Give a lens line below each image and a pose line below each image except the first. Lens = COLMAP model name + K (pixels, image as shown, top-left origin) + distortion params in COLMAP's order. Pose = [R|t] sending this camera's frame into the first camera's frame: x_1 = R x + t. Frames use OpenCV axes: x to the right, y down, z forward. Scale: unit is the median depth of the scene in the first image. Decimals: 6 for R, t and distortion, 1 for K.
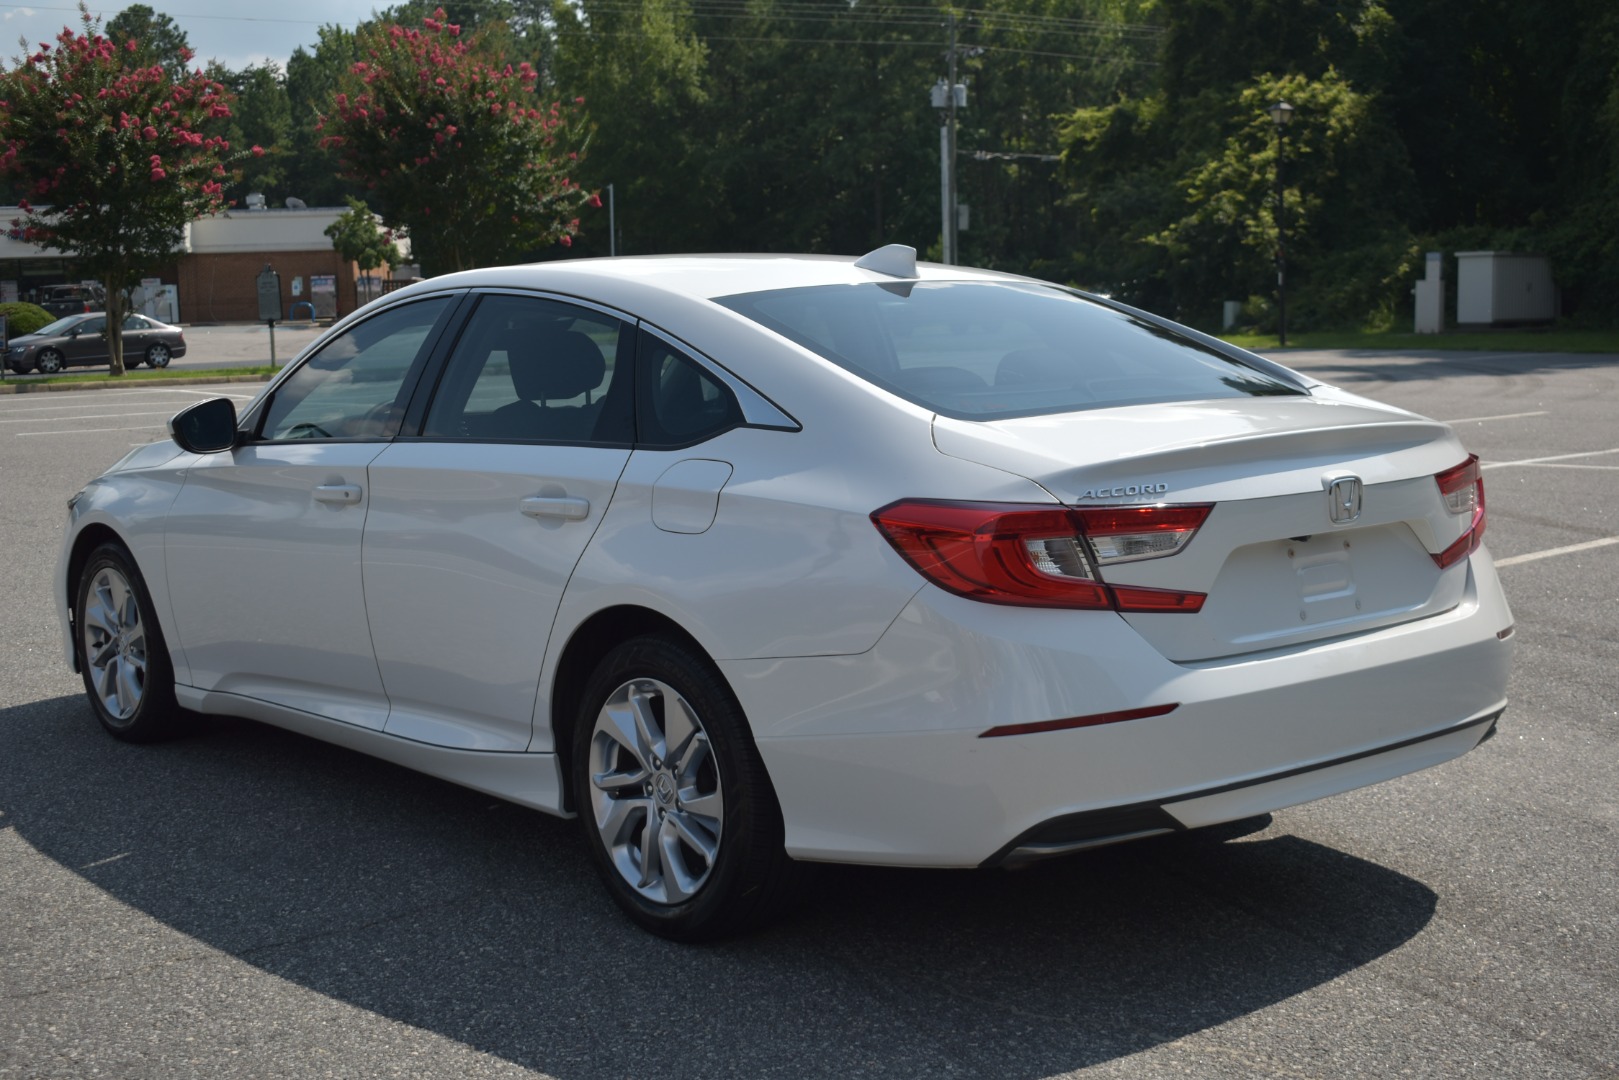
lens RADIAL K [[2152.6, 0, 818.9], [0, 2152.6, 542.0], [0, 0, 1]] dist [0.012798, 0.000000]
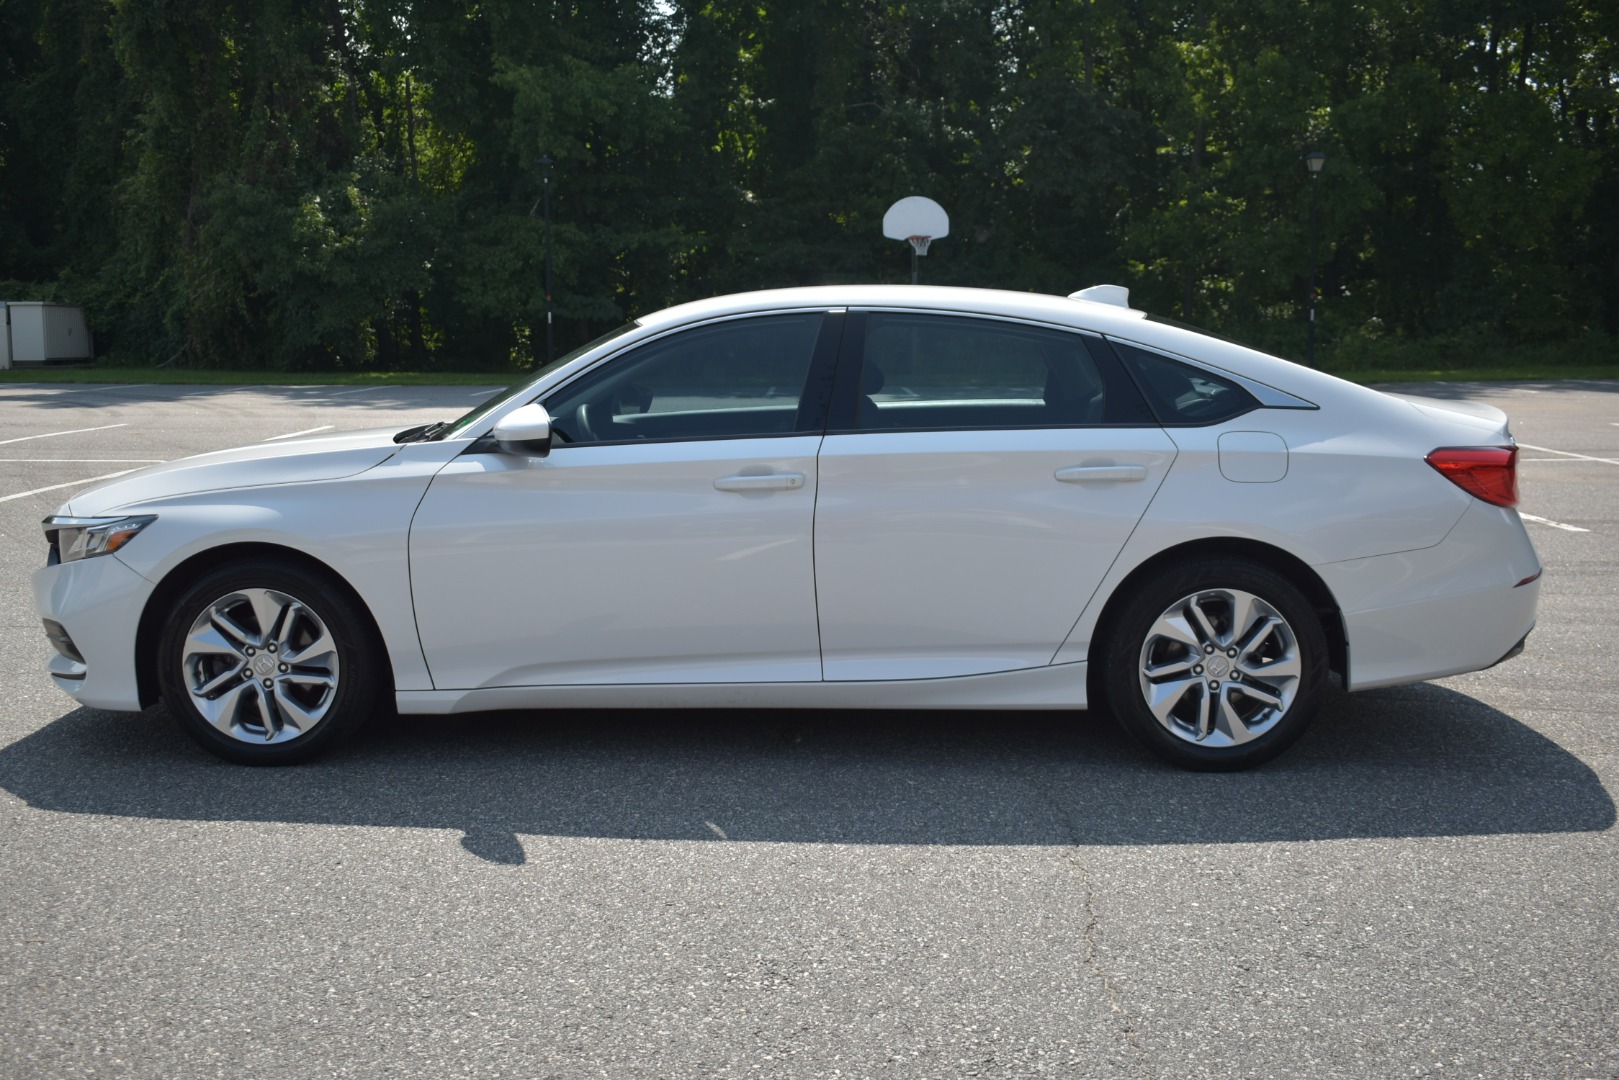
lens RADIAL K [[1706.9, 0, 812.3], [0, 1706.9, 532.4], [0, 0, 1]] dist [-0.029278, 0.000000]
pose [[0.657596, -0.069792, 0.750131, -0.822038], [0.071820, 0.996972, 0.029798, -0.019455], [-0.749940, 0.034280, 0.660617, 0.350603]]
